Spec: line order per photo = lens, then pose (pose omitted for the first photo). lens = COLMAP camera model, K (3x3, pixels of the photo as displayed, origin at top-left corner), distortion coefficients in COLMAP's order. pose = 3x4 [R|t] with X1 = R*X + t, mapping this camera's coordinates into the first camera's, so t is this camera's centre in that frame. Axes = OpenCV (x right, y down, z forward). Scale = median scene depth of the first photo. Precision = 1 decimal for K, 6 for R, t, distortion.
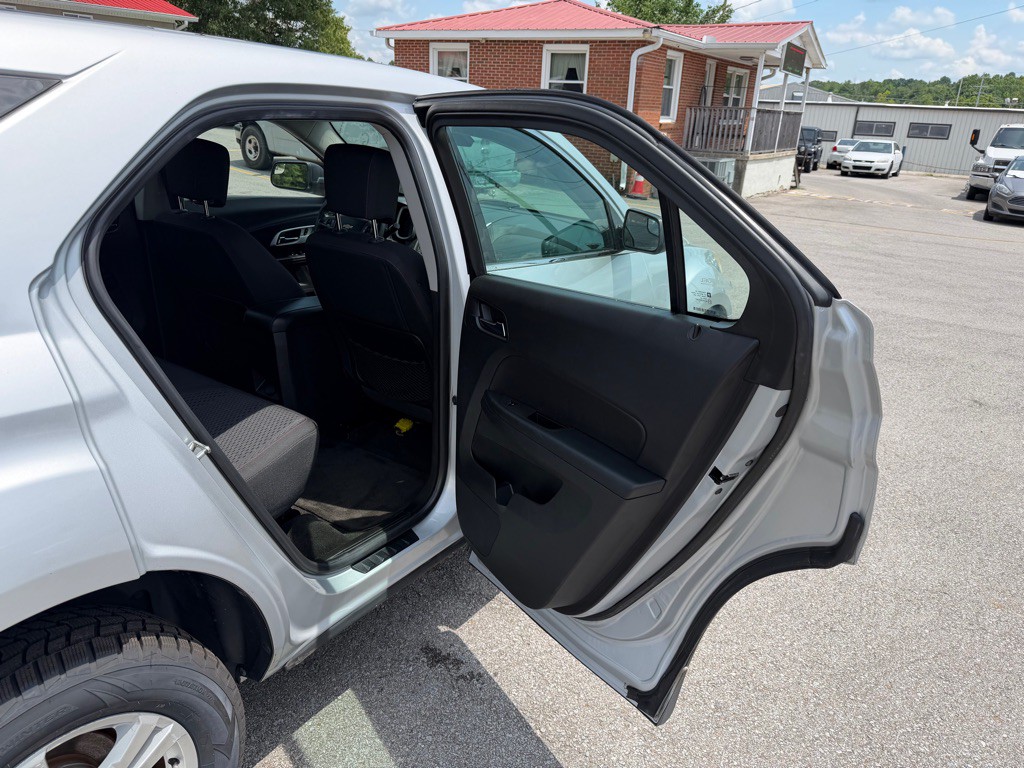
lens RADIAL K [[768.3, 0, 510.1], [0, 768.3, 377.1], [0, 0, 1]] dist [-0.001677, -0.006097]
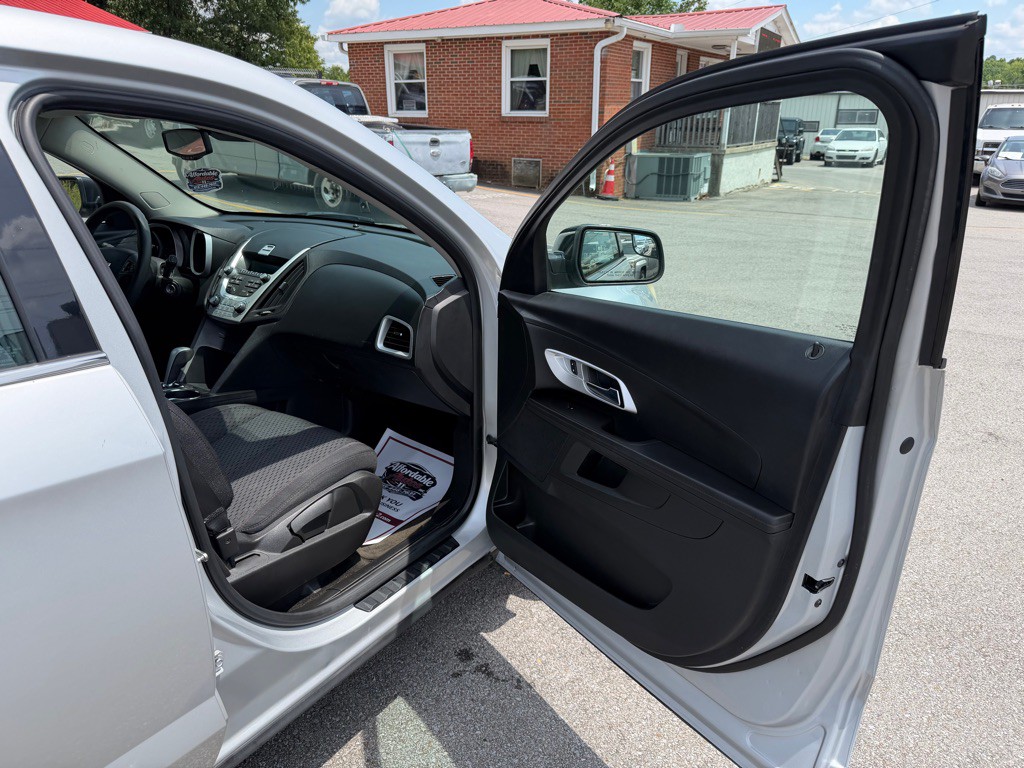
lens RADIAL K [[768.5, 0, 512.0], [0, 768.5, 384.0], [0, 0, 1]] dist [-0.002307, 0.001209]
pose [[0.998895, -0.046445, 0.007219, 0.024102], [0.046434, 0.998920, 0.001658, -0.011178], [-0.007288, -0.001321, 0.999973, 0.046955]]
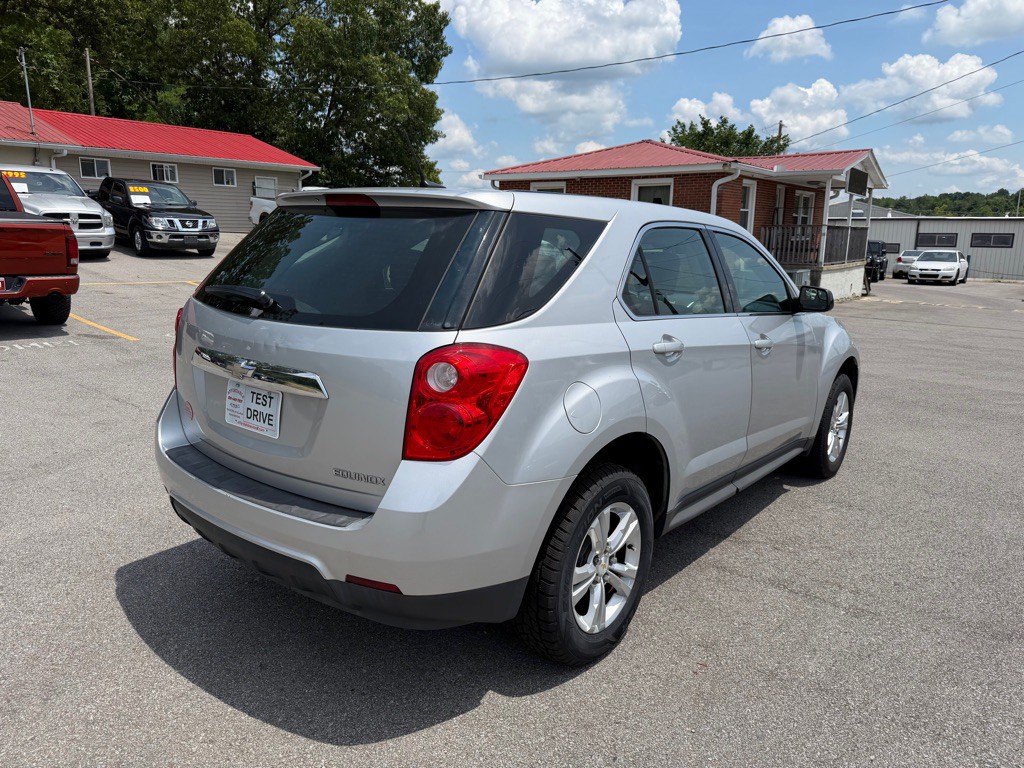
lens RADIAL K [[756.3, 0, 500.9], [0, 756.3, 368.1], [0, 0, 1]] dist [-0.001833, -0.008085]
pose [[0.995342, -0.018497, -0.094621, -0.042182], [0.002897, 0.986719, -0.162408, 0.026136], [0.096368, 0.161377, 0.982176, -0.074807]]
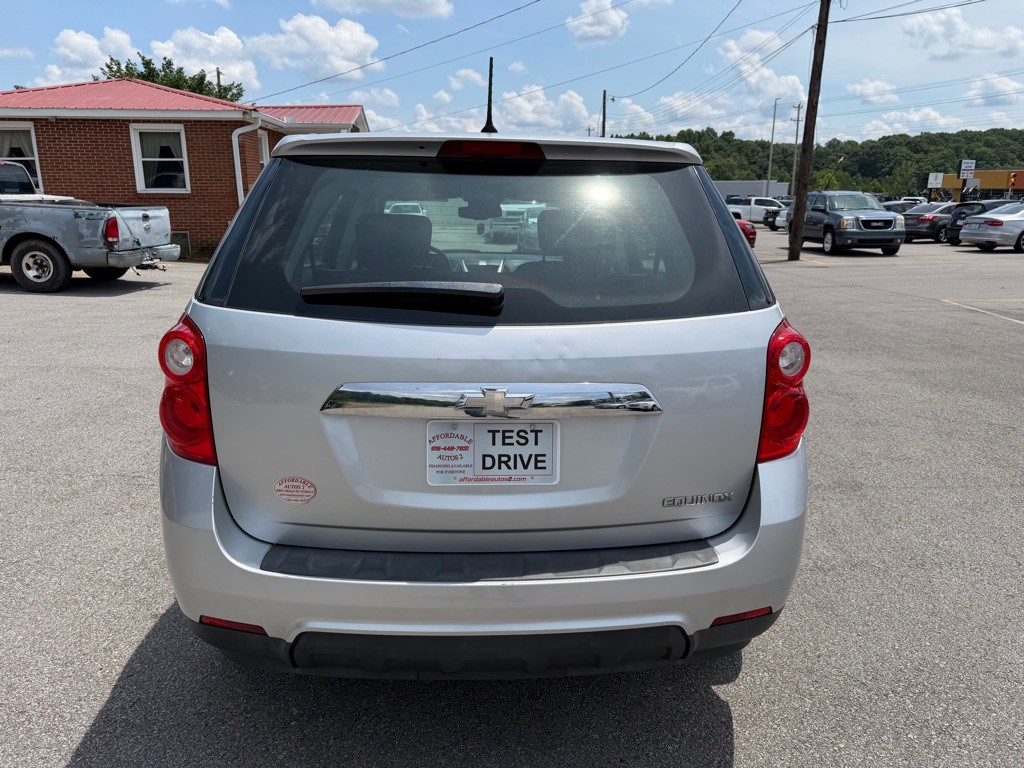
lens RADIAL K [[751.2, 0, 523.6], [0, 751.2, 372.6], [0, 0, 1]] dist [0.000675, -0.006278]
pose [[0.797318, -0.184219, 0.574759, -0.138444], [0.230584, 0.973020, -0.008002, 0.005092], [-0.557778, 0.138910, 0.818284, -0.029345]]
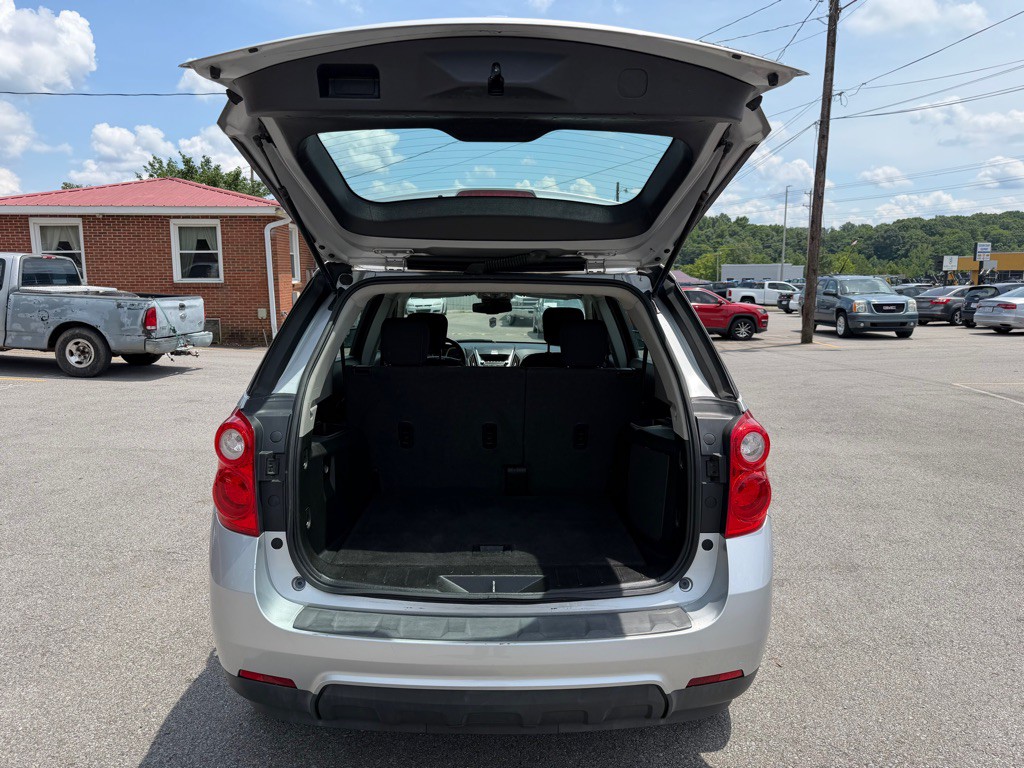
lens RADIAL K [[749.4, 0, 512.9], [0, 749.4, 368.1], [0, 0, 1]] dist [0.015084, -0.026348]
pose [[0.819233, -0.118863, 0.561007, -0.144966], [0.227343, 0.965441, -0.127434, 0.005366], [-0.526472, 0.231939, 0.817944, -0.043847]]
